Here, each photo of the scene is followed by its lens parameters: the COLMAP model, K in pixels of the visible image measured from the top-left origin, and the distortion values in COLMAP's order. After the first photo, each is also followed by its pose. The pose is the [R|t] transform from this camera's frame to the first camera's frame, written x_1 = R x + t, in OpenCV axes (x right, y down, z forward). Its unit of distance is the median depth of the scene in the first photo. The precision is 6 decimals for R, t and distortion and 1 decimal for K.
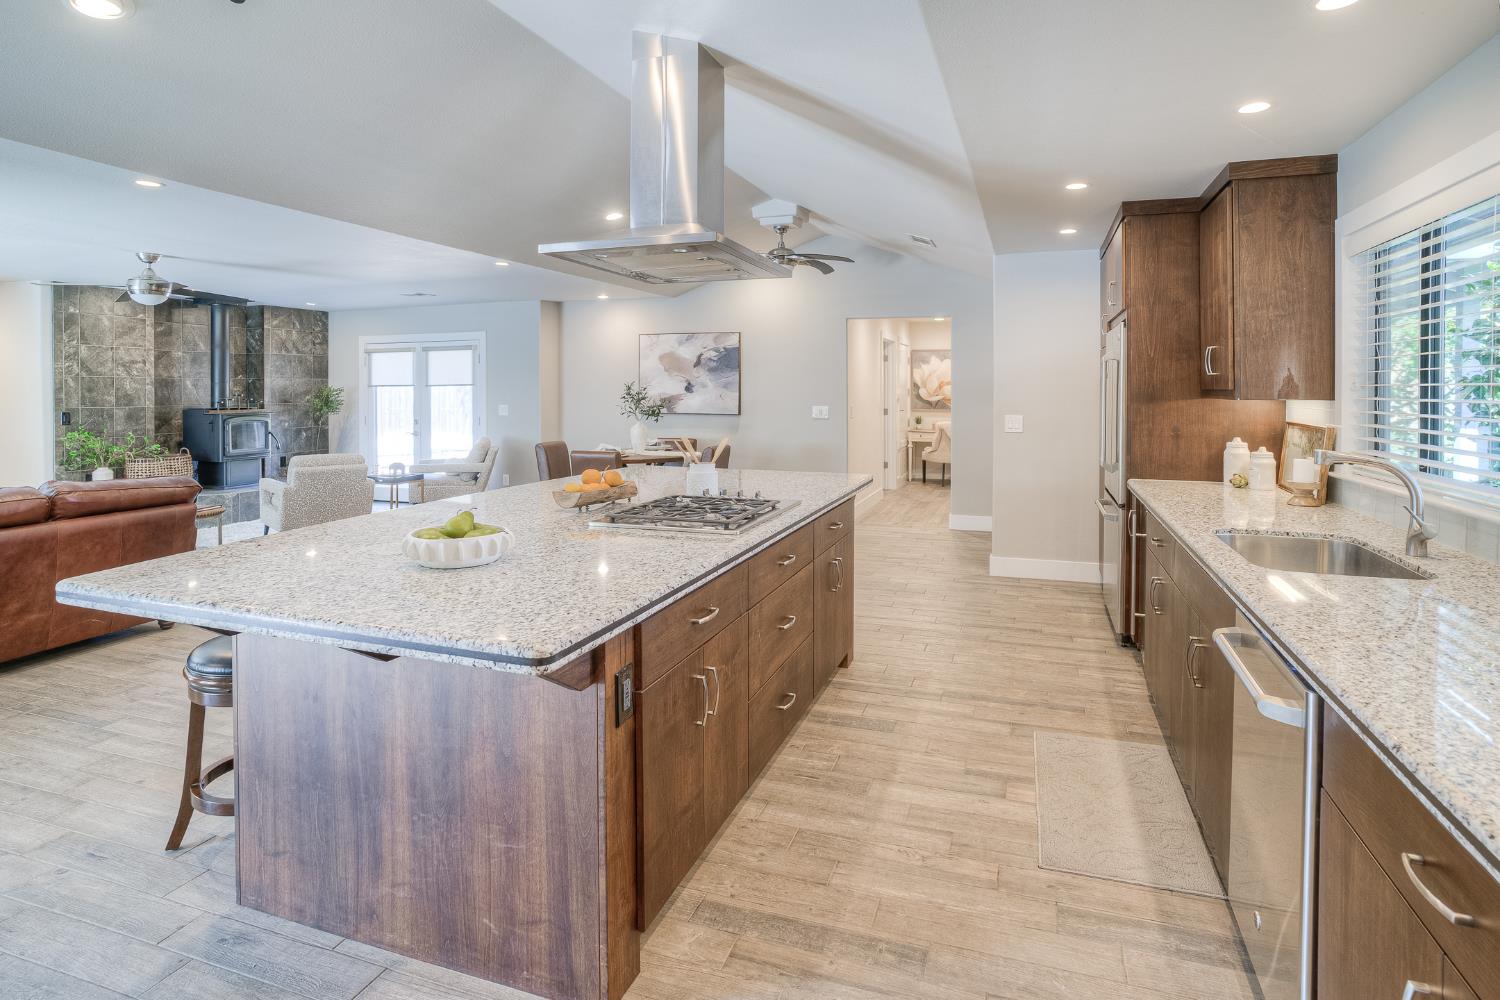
lens RADIAL K [[804.6, 0, 741.2], [0, 804.6, 388.9], [0, 0, 1]] dist [-0.037341, 0.001849]
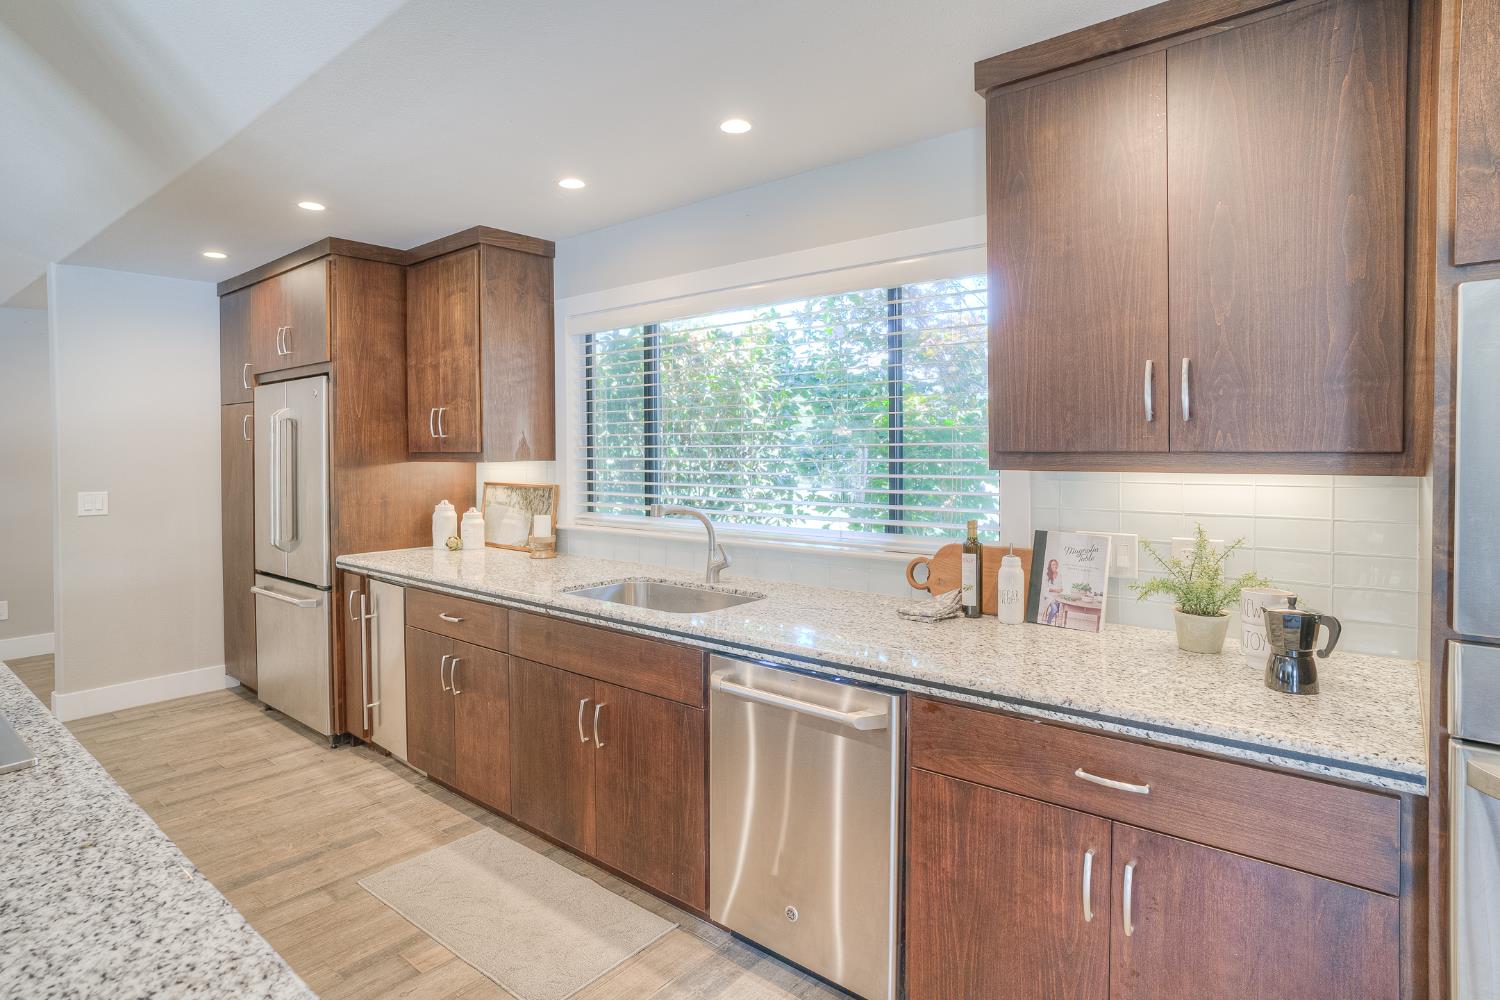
lens RADIAL K [[804.6, 0, 767.7], [0, 804.6, 459.7], [0, 0, 1]] dist [-0.037341, 0.001849]
pose [[0.326241, -0.022388, 0.945022, -0.220947], [0.011786, 0.999738, 0.019616, -0.005347], [-0.945213, 0.004738, 0.326419, 0.323224]]
